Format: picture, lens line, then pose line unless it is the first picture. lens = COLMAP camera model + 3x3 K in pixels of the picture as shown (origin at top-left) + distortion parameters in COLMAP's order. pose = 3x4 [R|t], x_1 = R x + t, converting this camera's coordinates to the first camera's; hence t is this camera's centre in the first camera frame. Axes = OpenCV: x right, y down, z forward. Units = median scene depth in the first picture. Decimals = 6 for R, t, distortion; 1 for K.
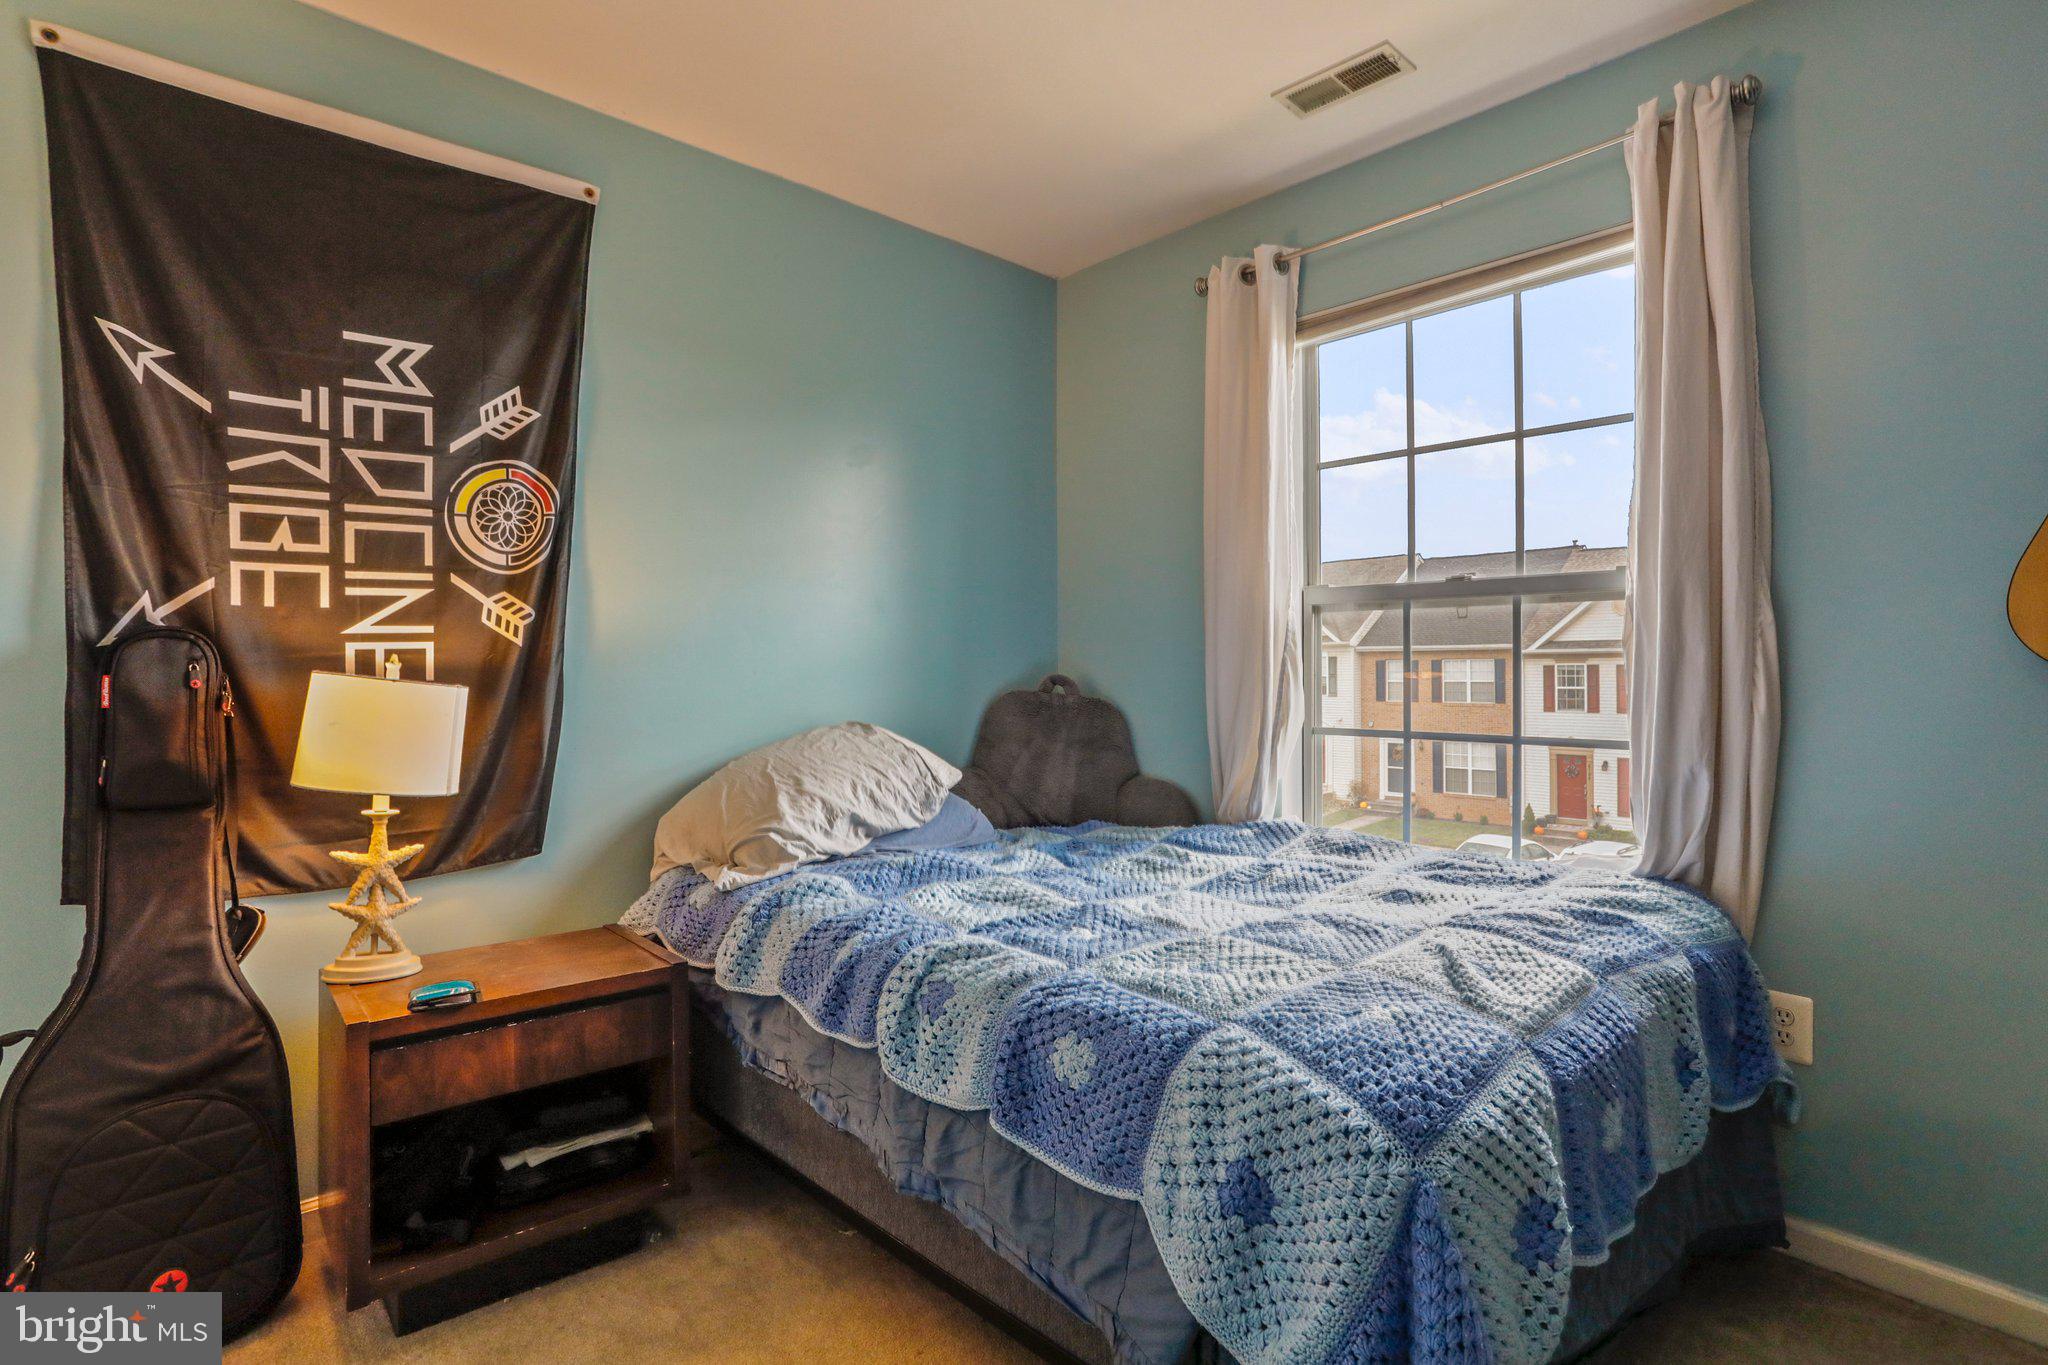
lens RADIAL K [[993.1, 0, 1030.4], [0, 993.1, 672.0], [0, 0, 1]] dist [-0.049697, 0.021128]
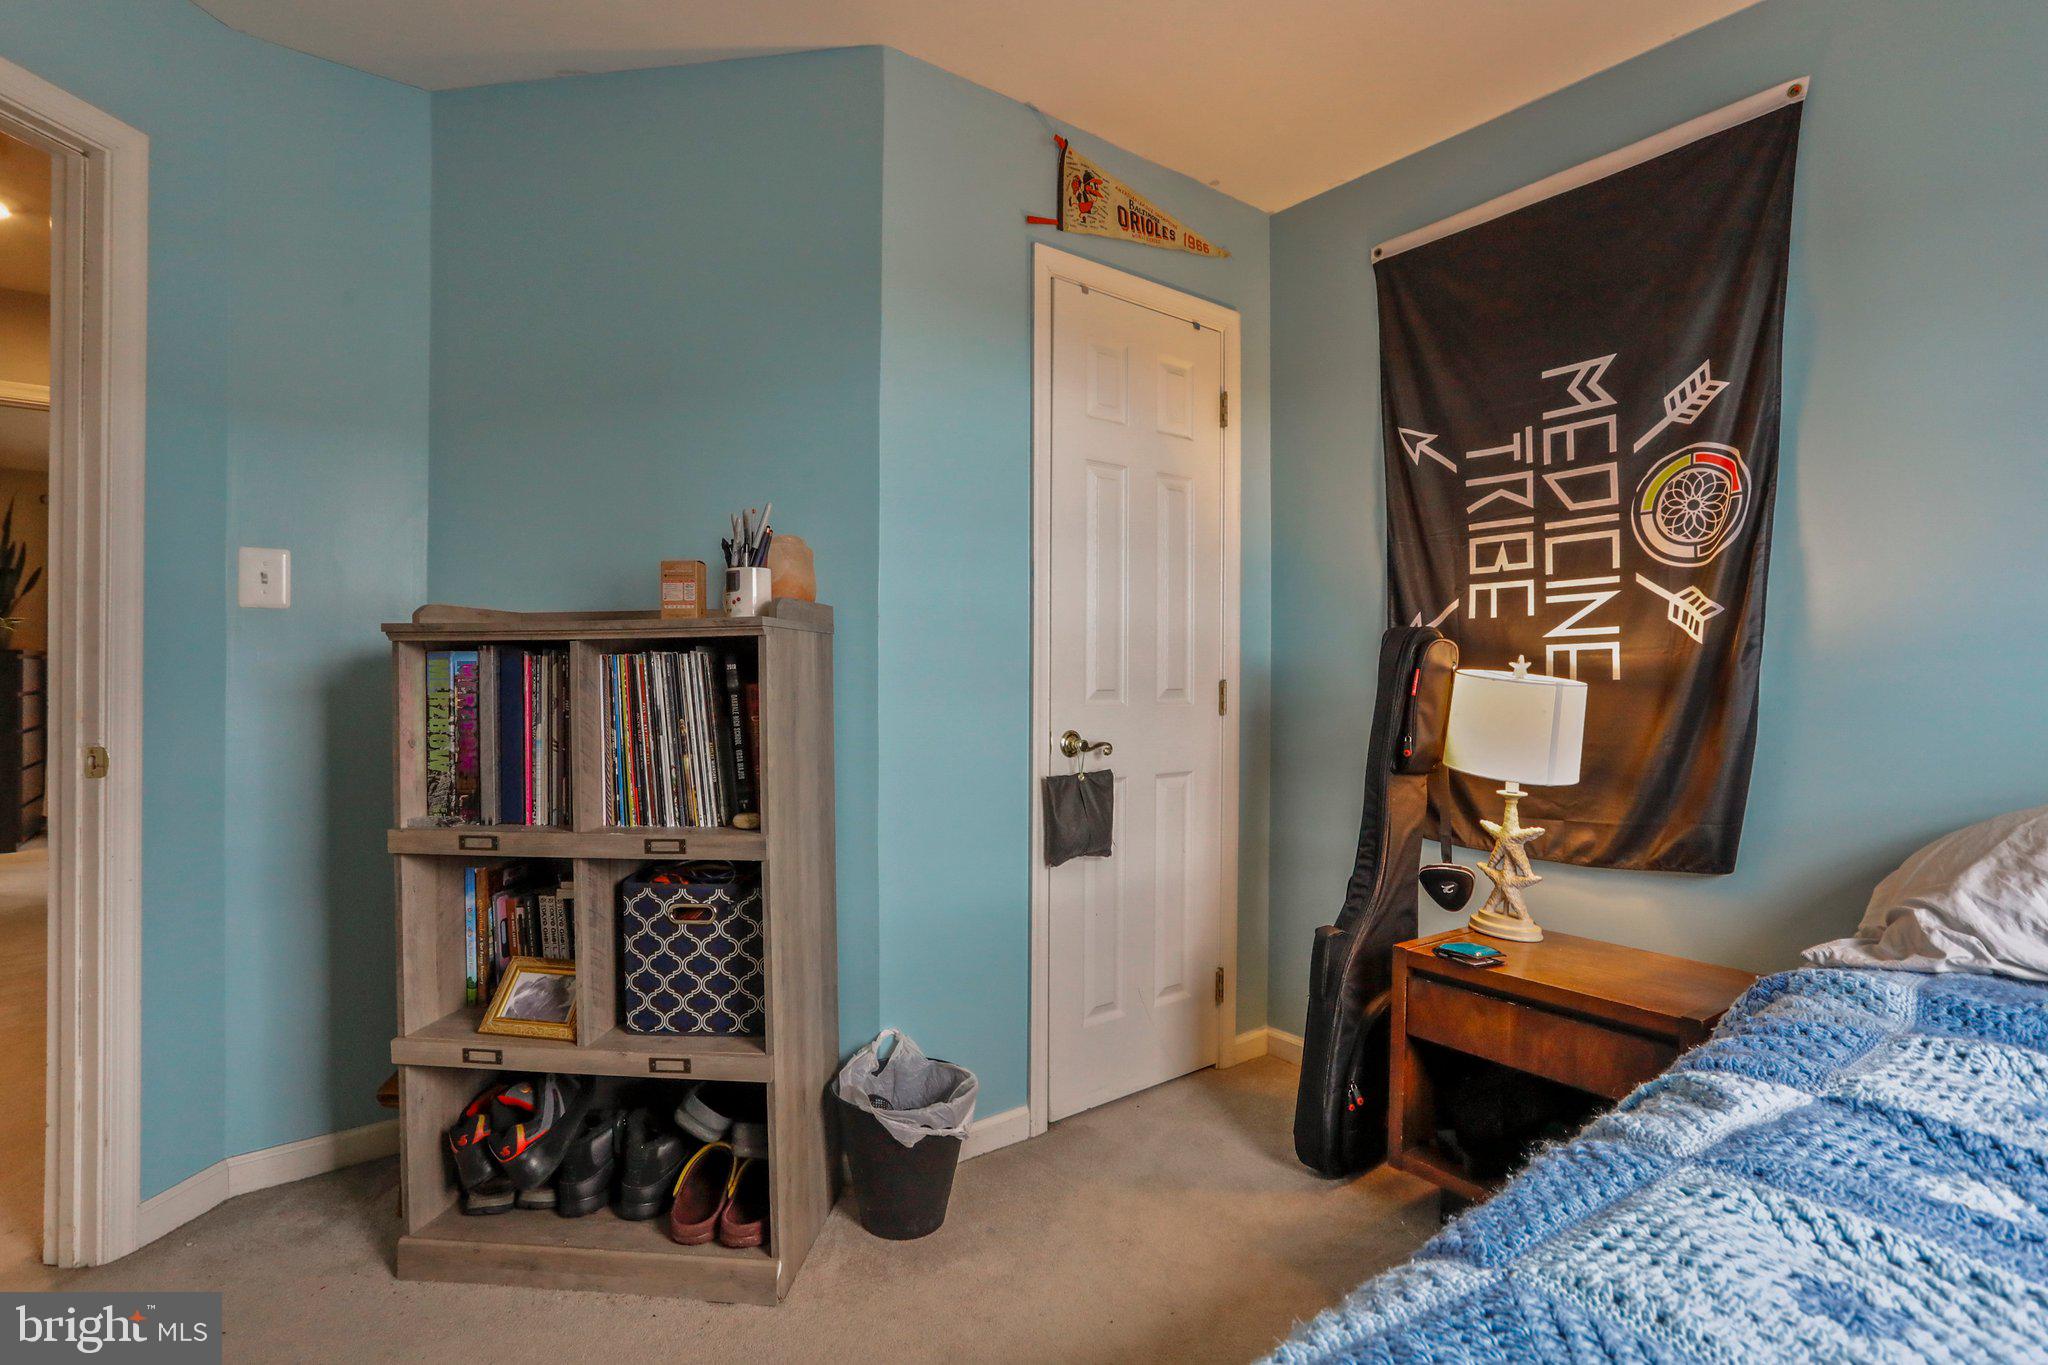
lens RADIAL K [[993.1, 0, 1023.5], [0, 993.1, 688.8], [0, 0, 1]] dist [-0.049697, 0.021128]
pose [[-0.084495, 0.019997, -0.996223, 0.472842], [-0.001740, 0.999794, 0.020217, -0.001270], [0.996422, 0.003441, -0.084442, 0.467684]]
